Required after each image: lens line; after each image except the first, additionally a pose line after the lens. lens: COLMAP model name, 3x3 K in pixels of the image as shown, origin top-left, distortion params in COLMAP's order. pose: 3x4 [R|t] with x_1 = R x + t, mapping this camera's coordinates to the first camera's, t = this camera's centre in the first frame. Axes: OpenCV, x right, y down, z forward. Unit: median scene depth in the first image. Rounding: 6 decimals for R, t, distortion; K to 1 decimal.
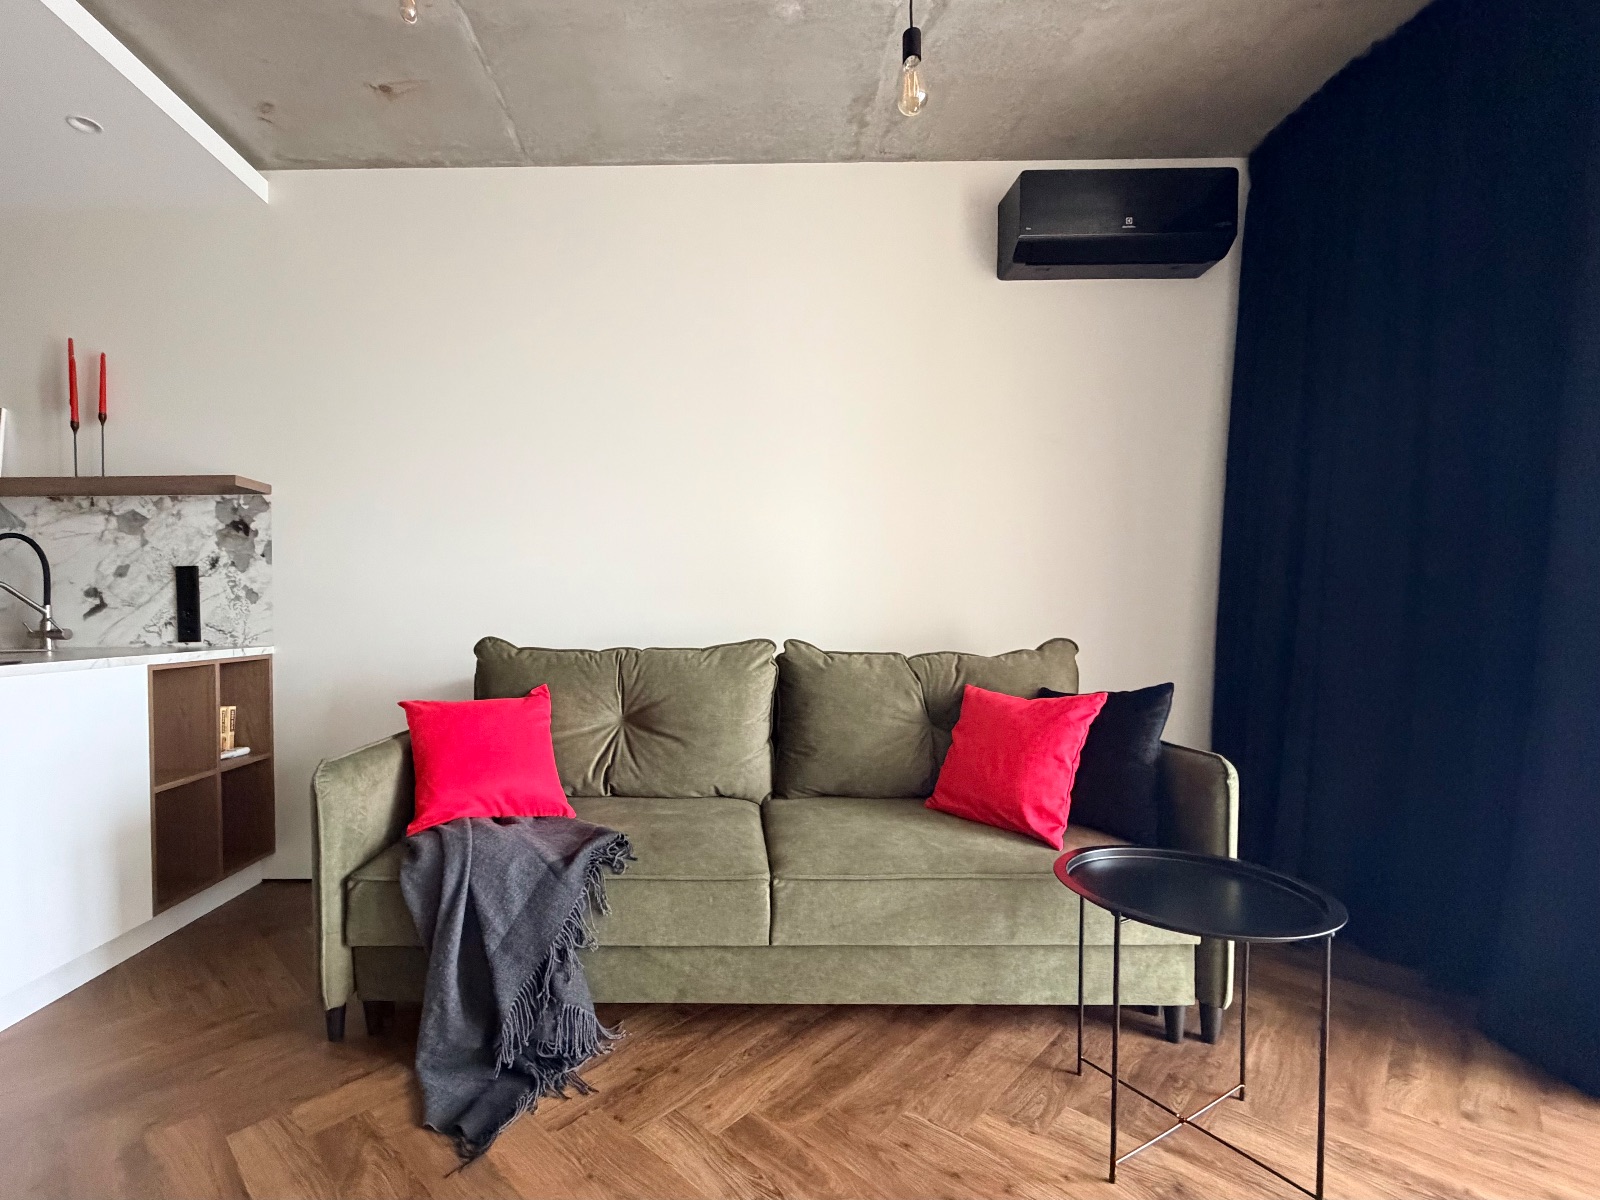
lens RADIAL K [[716.3, 0, 733.9], [0, 716.3, 632.6], [0, 0, 1]] dist [-0.001556, 0.000123]
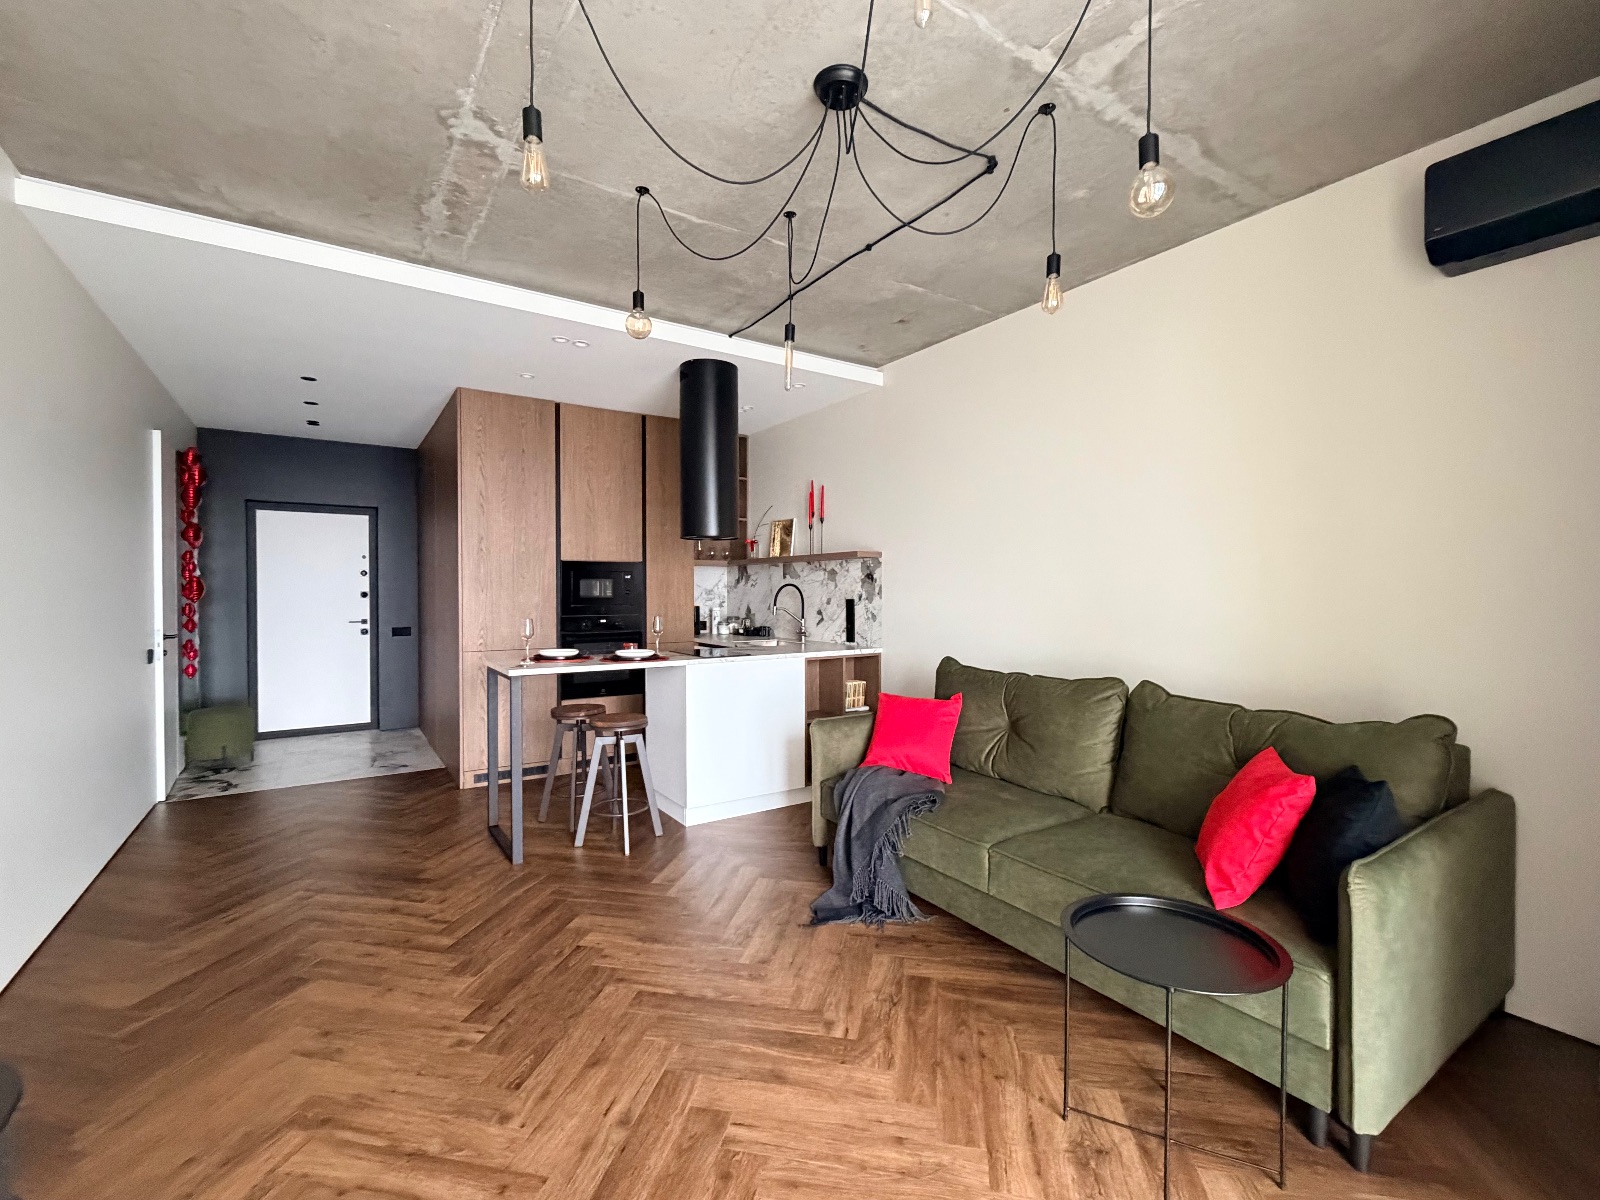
lens RADIAL K [[716.4, 0, 800.0], [0, 716.4, 600.0], [0, 0, 1]] dist [0.000415, 0.000089]
pose [[0.556252, 0.019192, -0.830792, 0.639434], [-0.025530, 0.999656, 0.005999, -0.098948], [0.830622, 0.017874, 0.556550, -0.088350]]
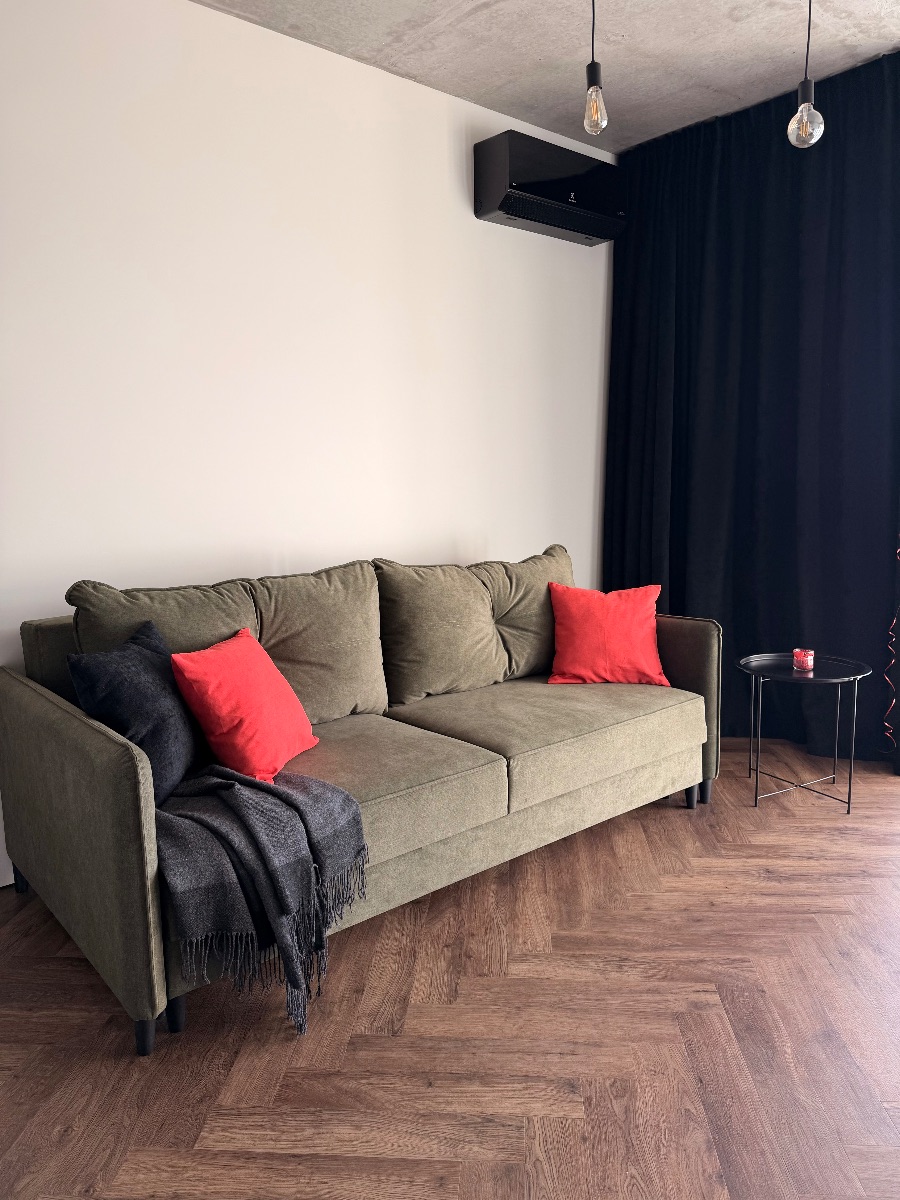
lens RADIAL K [[835.1, 0, 450.0], [0, 835.1, 600.0], [0, 0, 1]] dist [0.001899, -0.000437]
pose [[0.761638, -0.098117, 0.640532, -0.554611], [0.030343, 0.992786, 0.115997, -0.059011], [-0.647292, -0.068912, 0.759121, 0.006725]]
